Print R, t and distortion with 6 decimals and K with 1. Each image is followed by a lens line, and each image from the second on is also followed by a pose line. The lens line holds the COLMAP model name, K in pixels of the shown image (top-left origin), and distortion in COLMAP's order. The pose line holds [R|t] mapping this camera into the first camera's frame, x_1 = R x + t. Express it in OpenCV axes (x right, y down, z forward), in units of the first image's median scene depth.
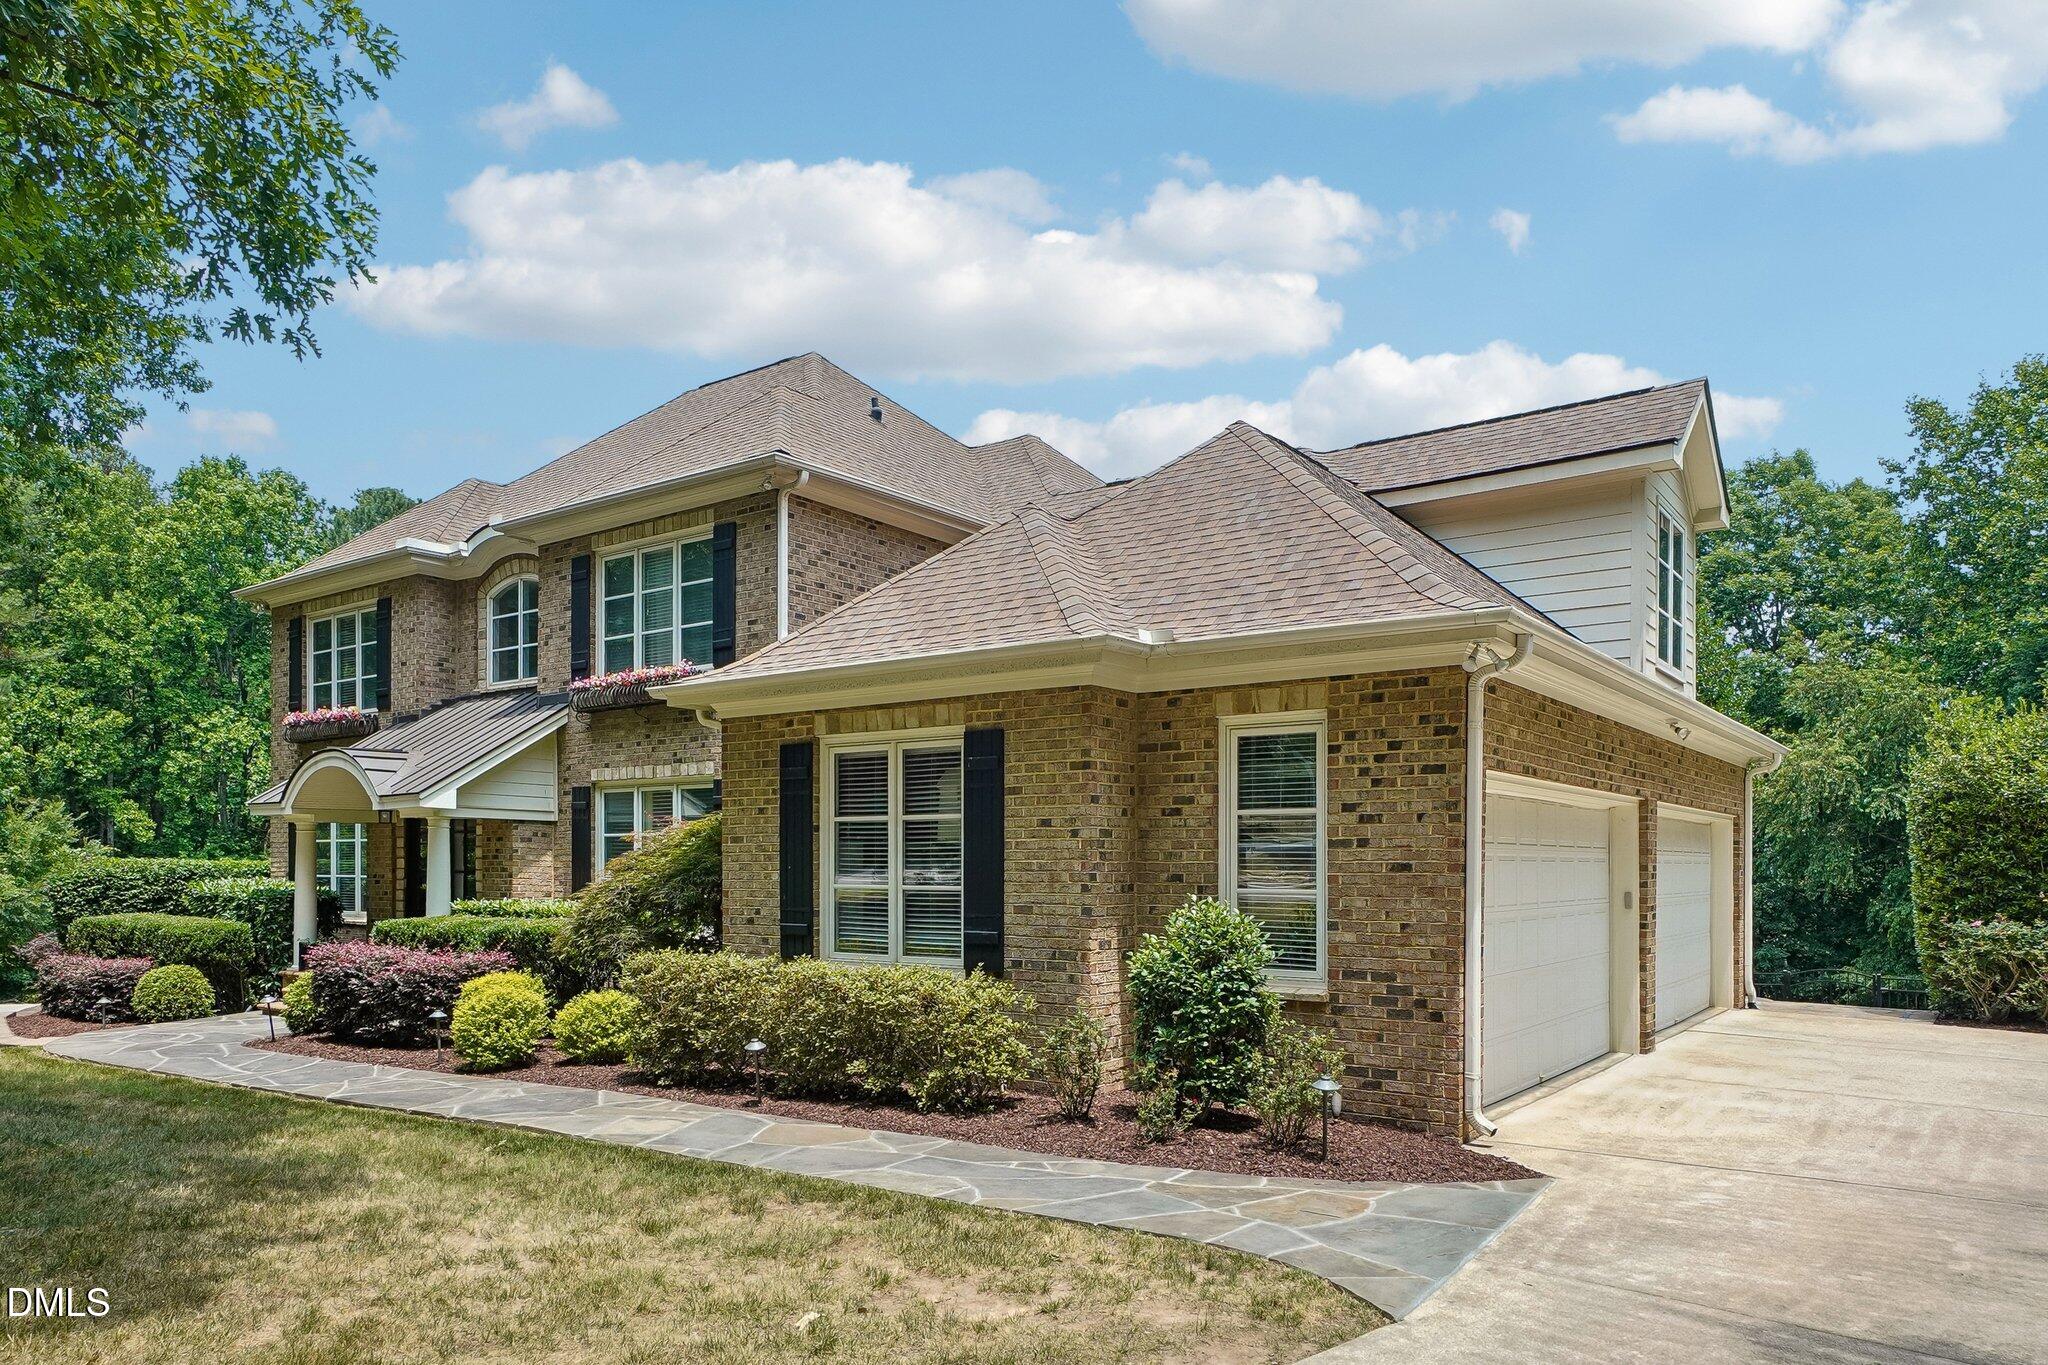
lens RADIAL K [[1328.9, 0, 1024.6], [0, 1328.9, 864.7], [0, 0, 1]] dist [0.009774, 0.003595]
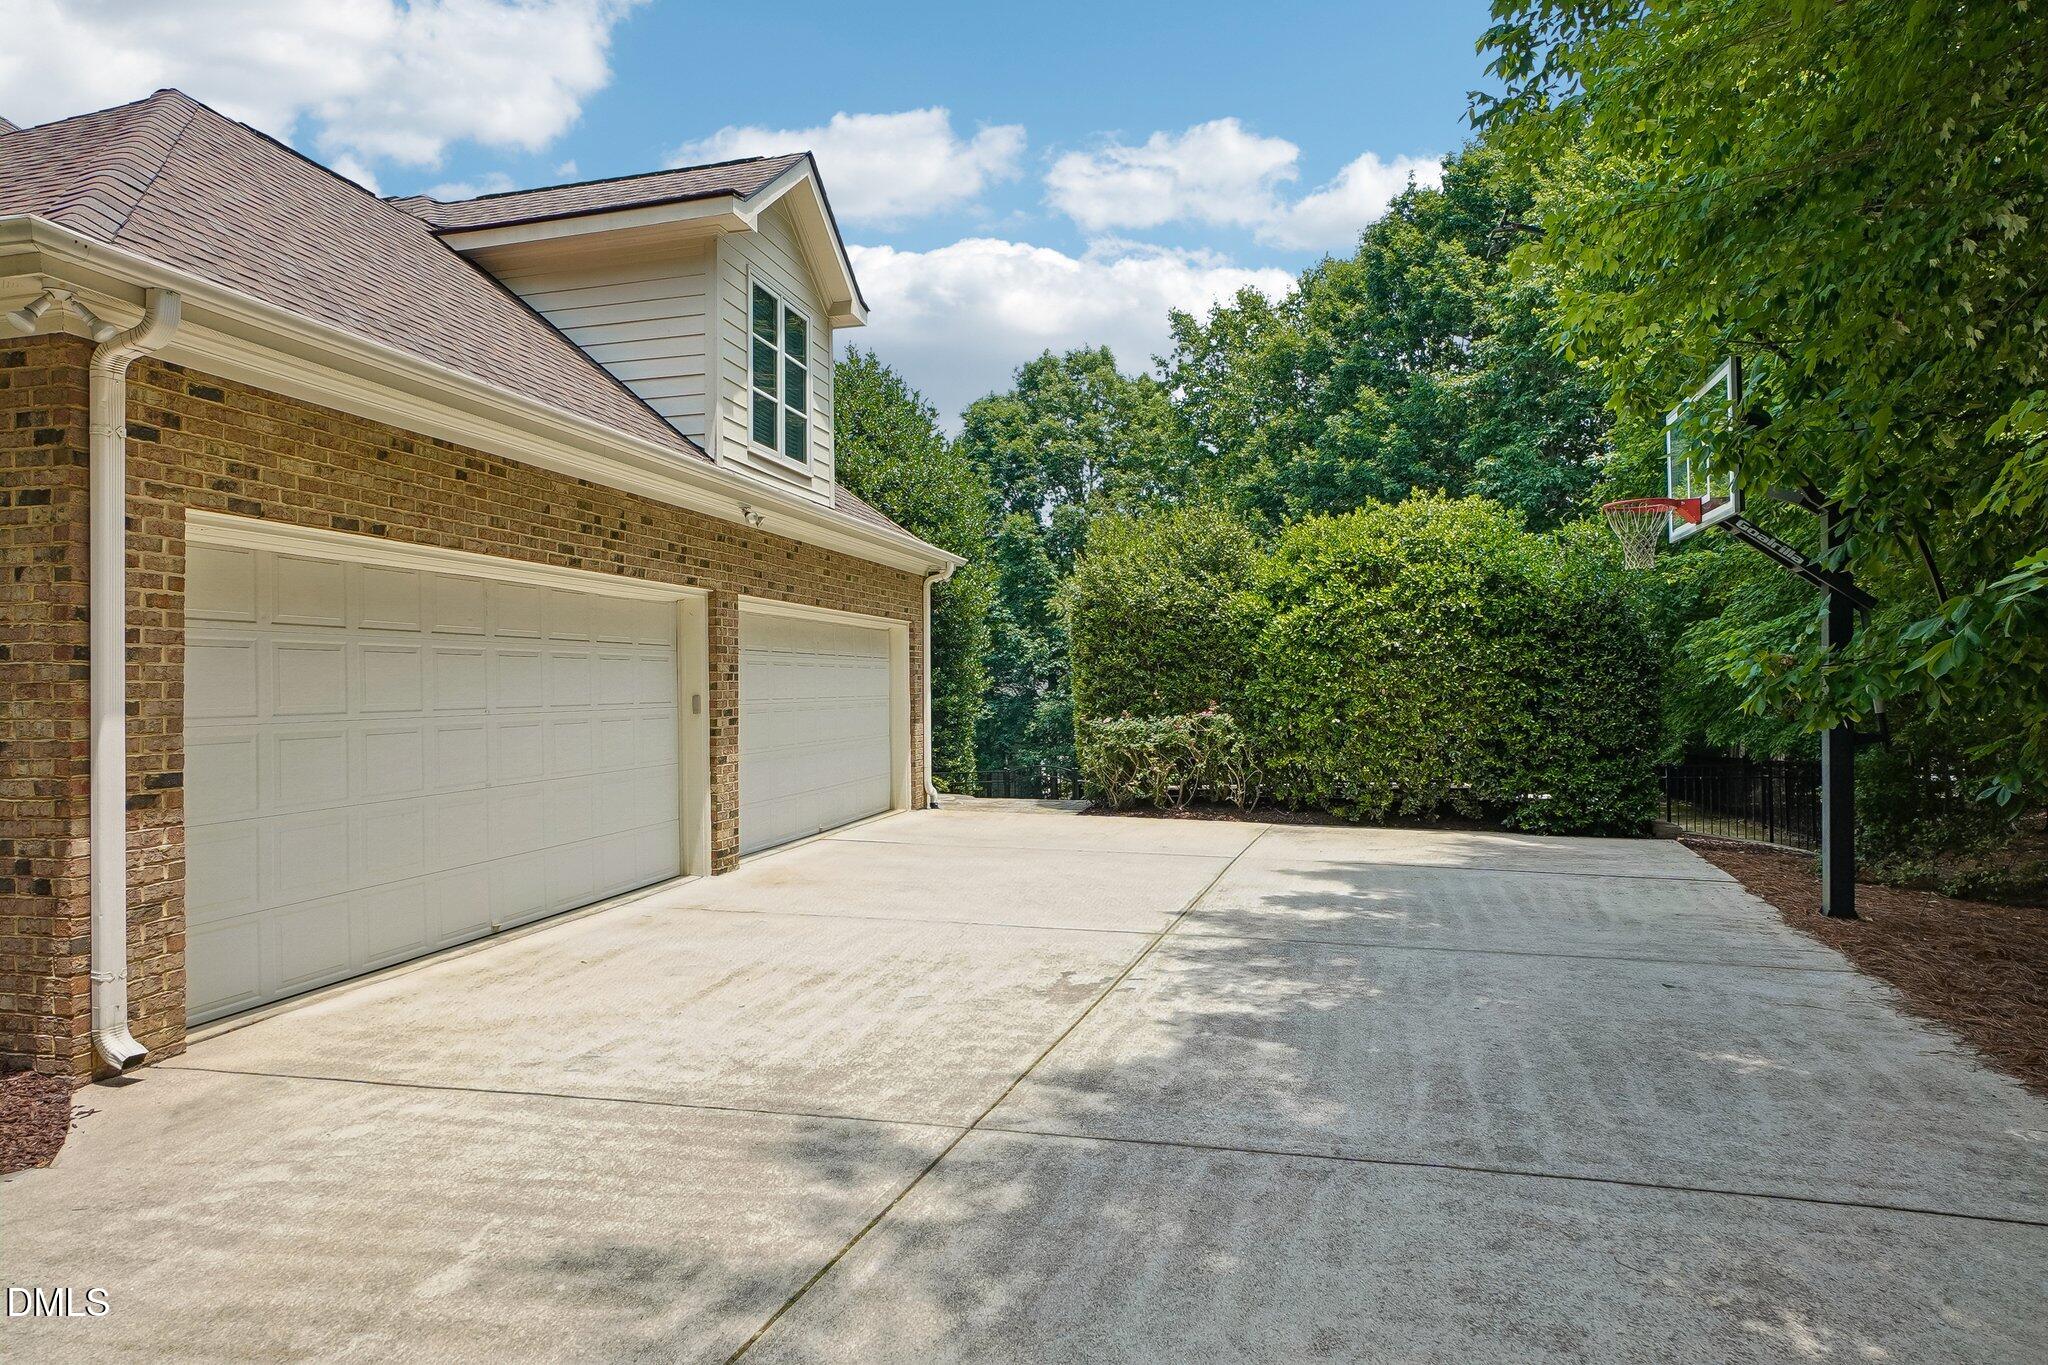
lens RADIAL K [[1111.3, 0, 1024.0], [0, 1111.3, 682.5], [0, 0, 1]] dist [-0.001593, 0.000084]
pose [[0.925324, -0.013267, 0.378945, 0.303452], [0.015121, 0.999884, -0.001915, 0.013765], [-0.378875, 0.007502, 0.925417, 0.185628]]
